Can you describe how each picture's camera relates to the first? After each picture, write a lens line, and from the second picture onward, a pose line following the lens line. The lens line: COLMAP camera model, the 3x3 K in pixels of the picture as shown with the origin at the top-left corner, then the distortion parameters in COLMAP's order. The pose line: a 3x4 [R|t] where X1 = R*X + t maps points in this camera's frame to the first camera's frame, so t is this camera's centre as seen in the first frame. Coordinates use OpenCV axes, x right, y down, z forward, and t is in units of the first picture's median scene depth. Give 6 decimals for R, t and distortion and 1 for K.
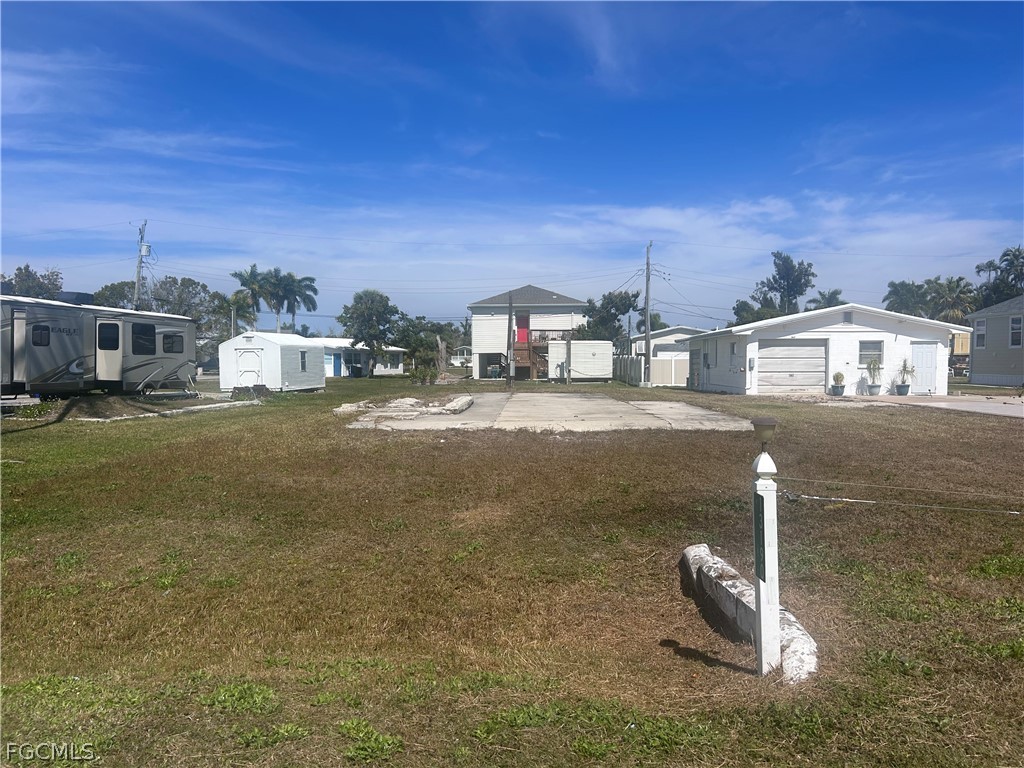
lens RADIAL K [[778.8, 0, 504.8], [0, 778.8, 409.2], [0, 0, 1]] dist [0.074327, -0.089858]
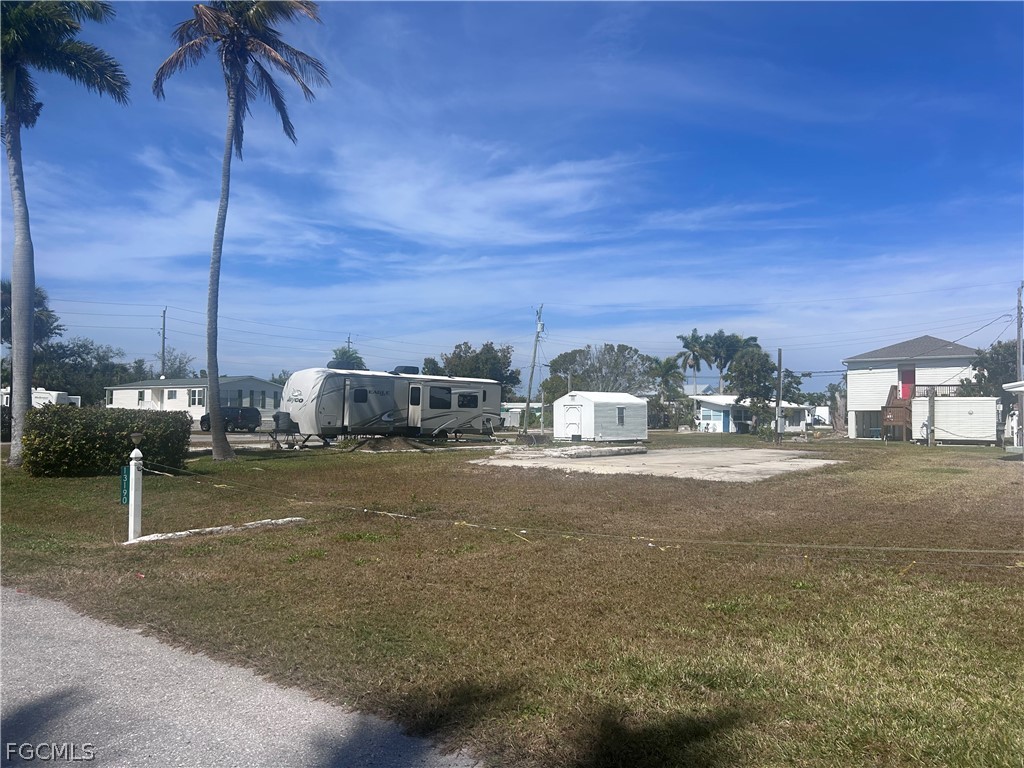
lens RADIAL K [[778.8, 0, 504.8], [0, 778.8, 409.2], [0, 0, 1]] dist [0.074327, -0.089858]
pose [[0.799670, 0.006951, -0.600400, 0.202192], [-0.050801, 0.997131, -0.056118, 0.001228], [0.598287, 0.075377, 0.797728, -0.013060]]
